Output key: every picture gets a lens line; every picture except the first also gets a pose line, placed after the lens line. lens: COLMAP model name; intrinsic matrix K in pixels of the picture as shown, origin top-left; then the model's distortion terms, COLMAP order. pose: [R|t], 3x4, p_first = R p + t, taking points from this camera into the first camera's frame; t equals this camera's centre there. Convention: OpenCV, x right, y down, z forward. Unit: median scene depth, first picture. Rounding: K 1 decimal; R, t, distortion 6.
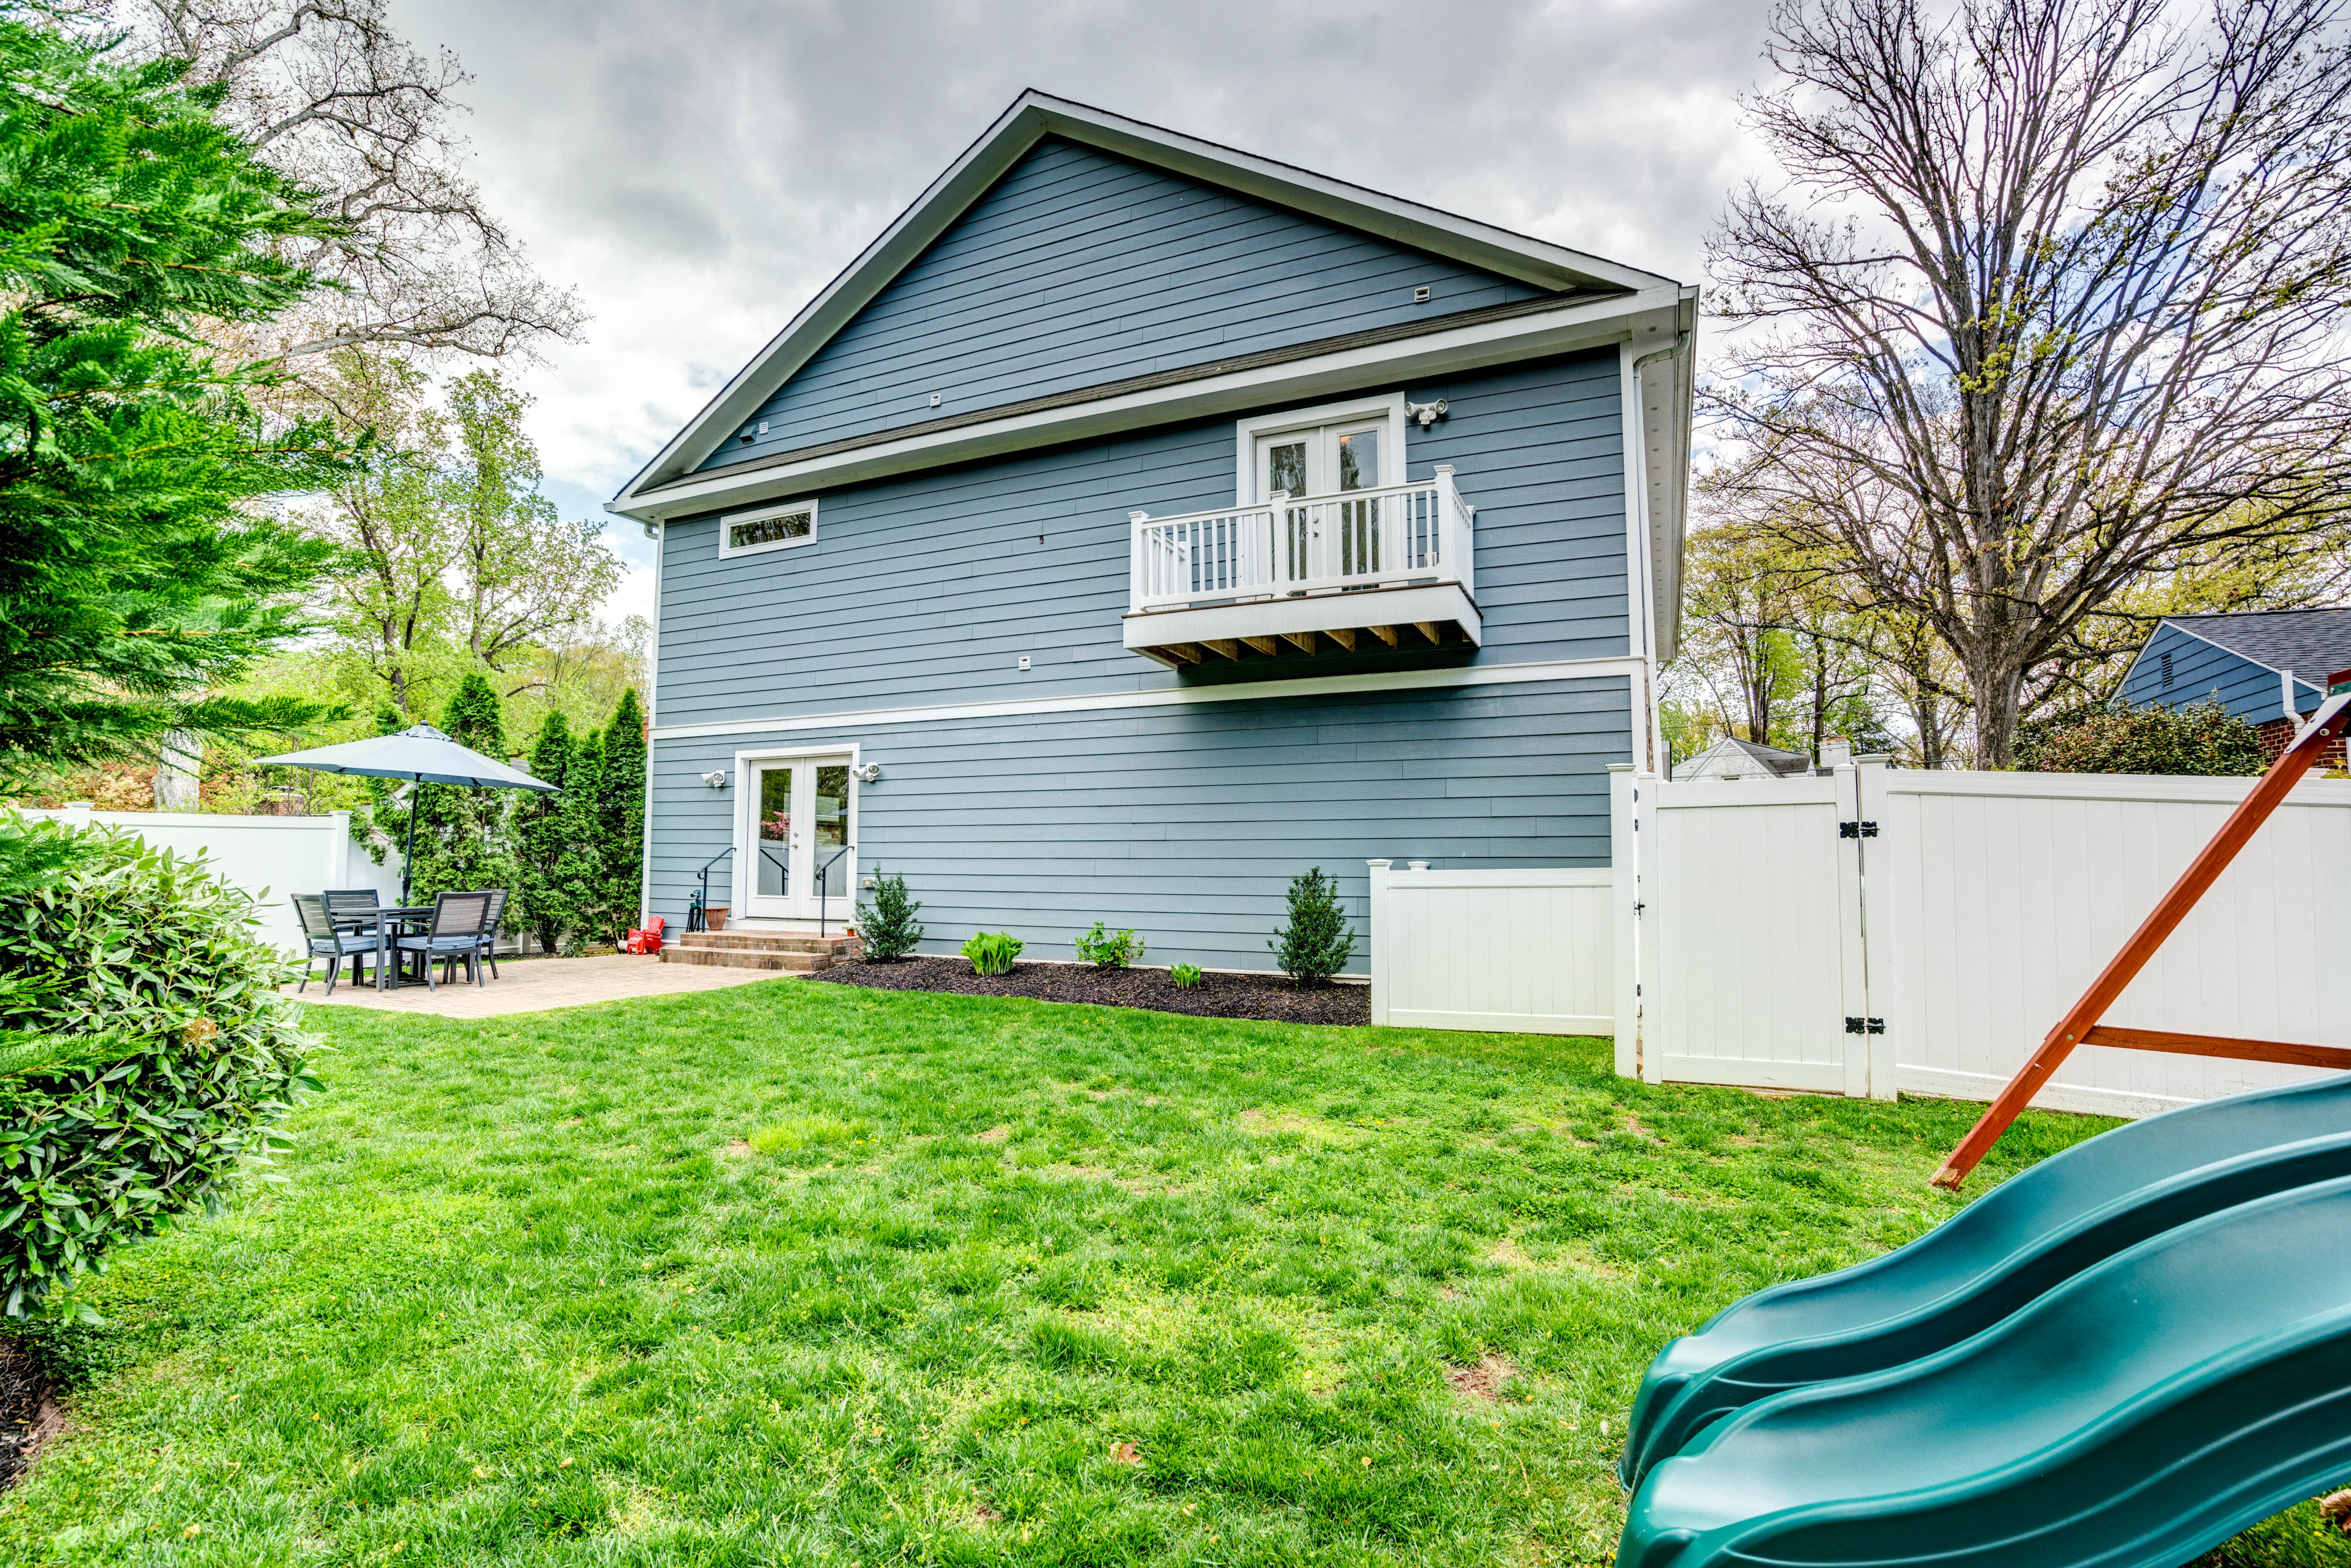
lens RADIAL K [[1072.6, 0, 1188.2], [0, 1072.6, 785.2], [0, 0, 1]] dist [-0.037129, 0.015550]
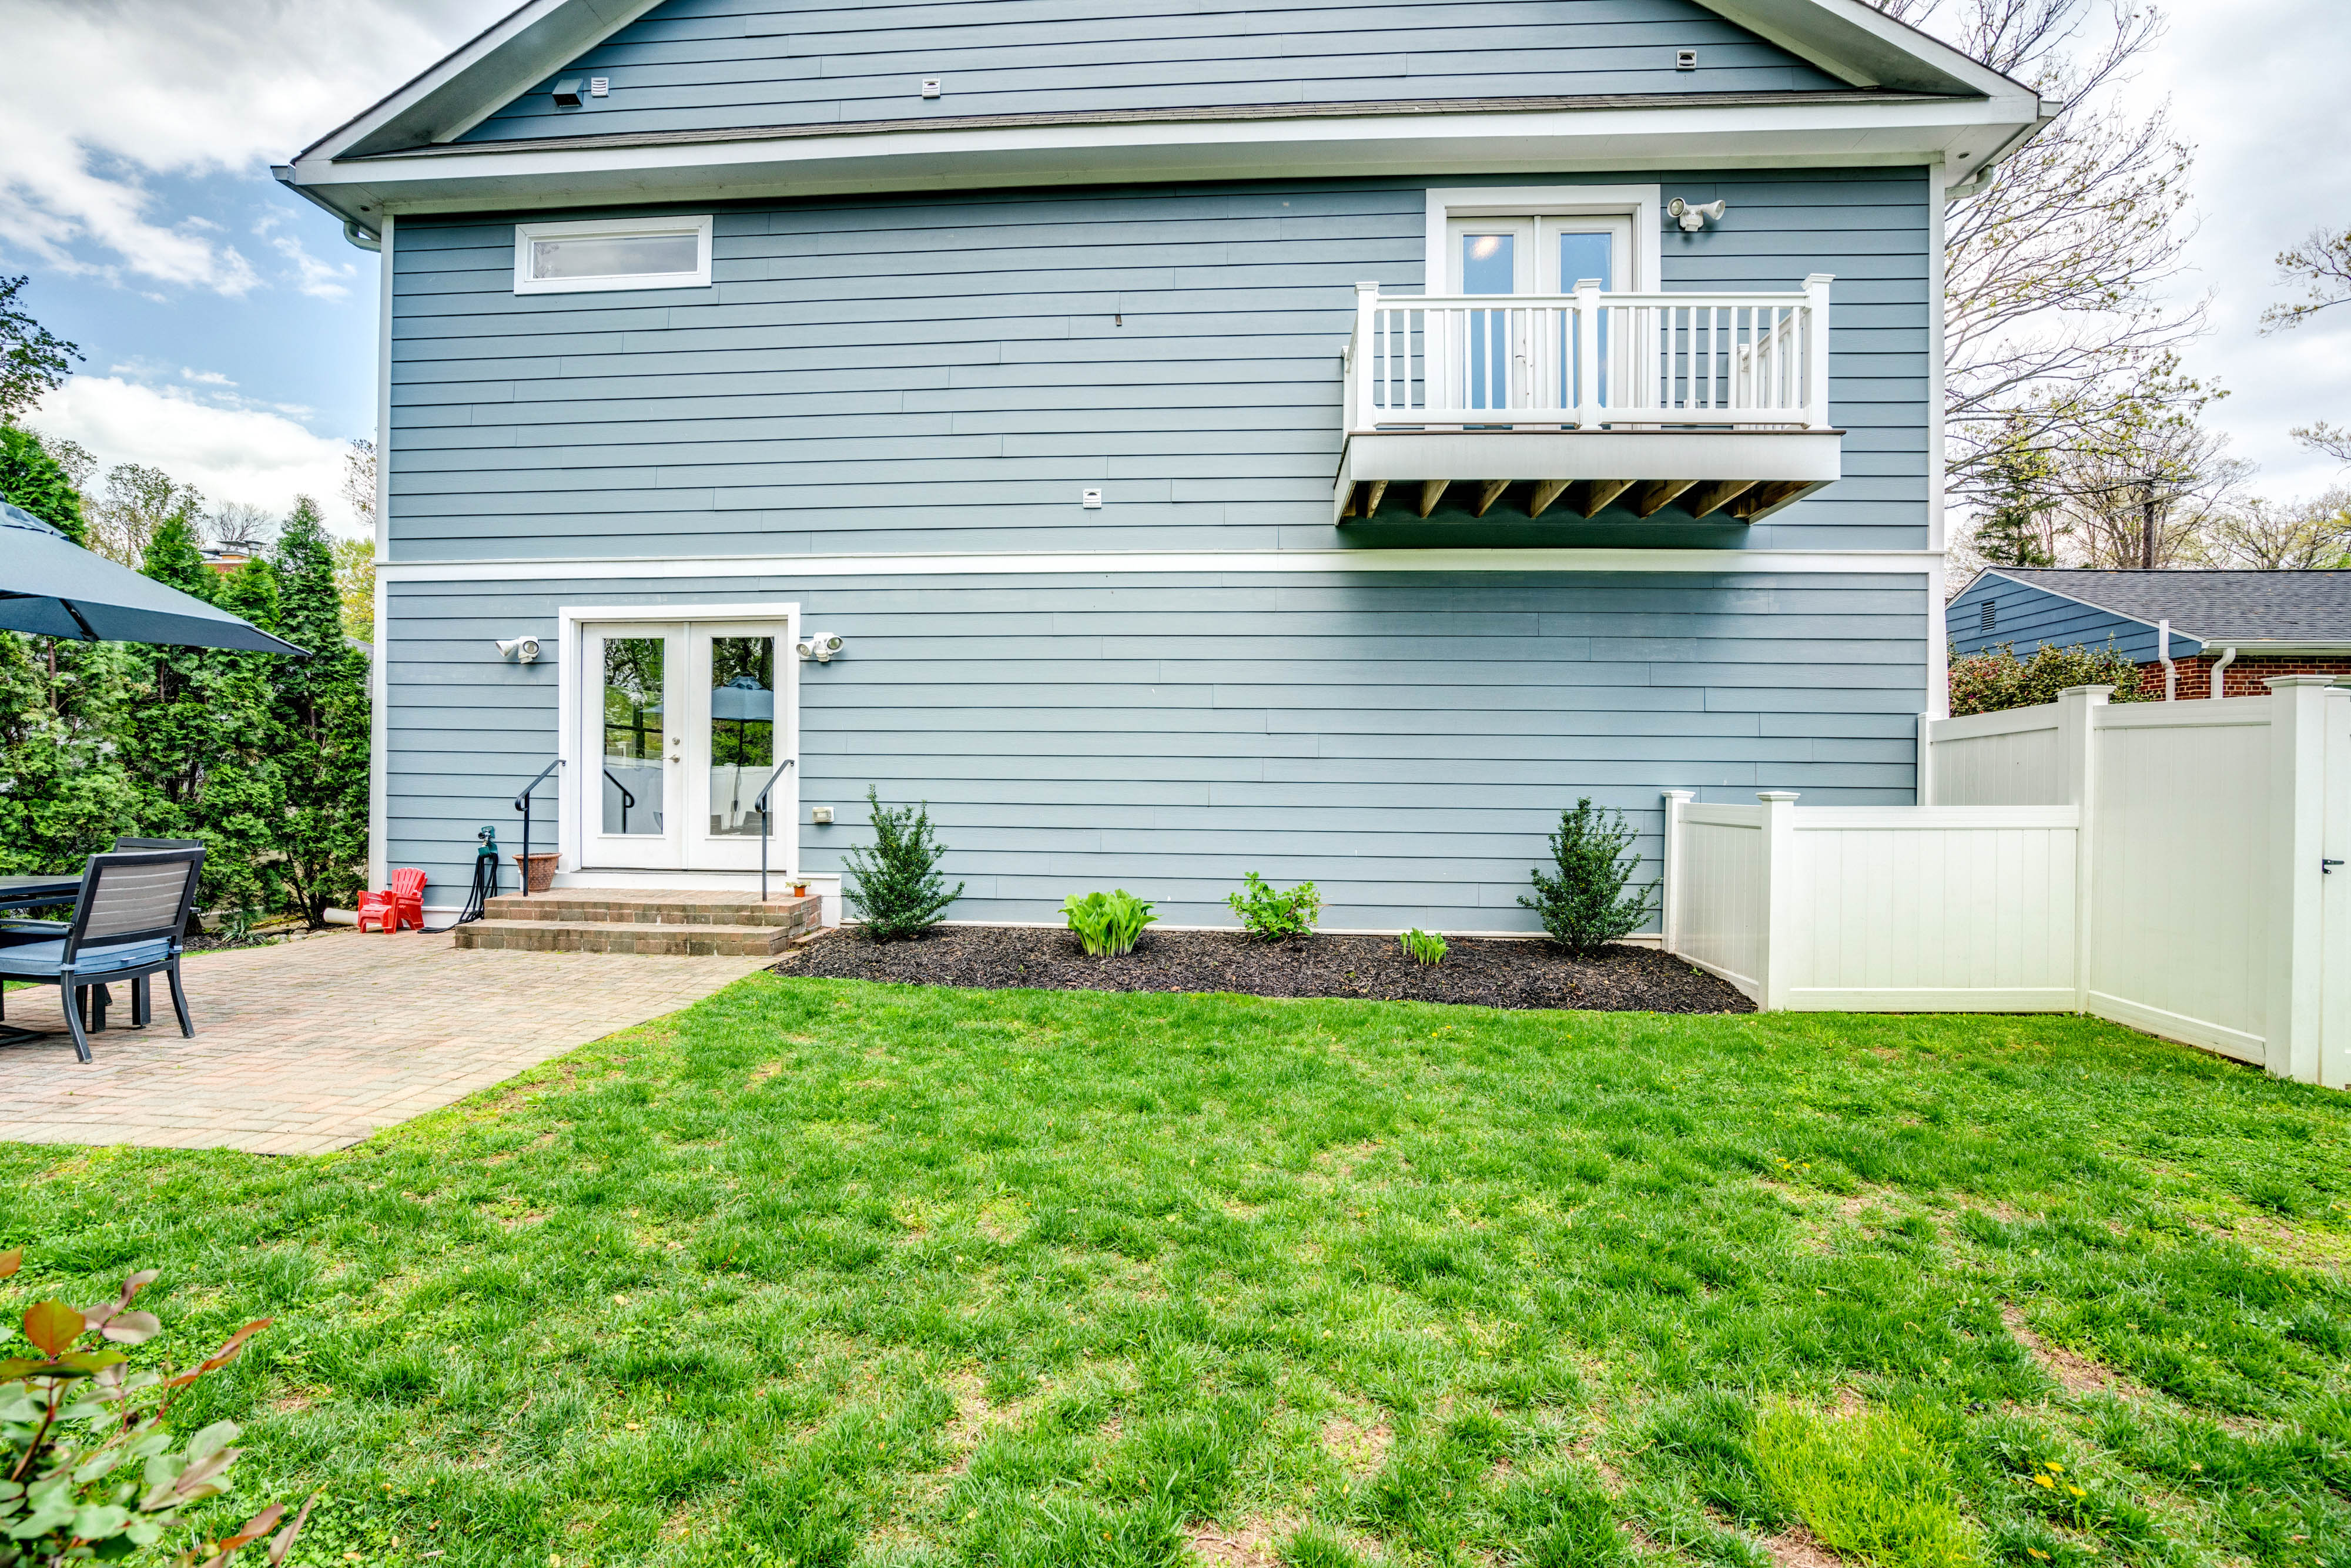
lens RADIAL K [[1072.6, 0, 1171.2], [0, 1072.6, 780.8], [0, 0, 1]] dist [-0.037129, 0.015550]
pose [[0.939212, 0.005231, 0.343298, -0.320723], [-0.031666, 0.996942, 0.071443, 0.015380], [-0.341874, -0.077971, 0.936505, 0.303143]]
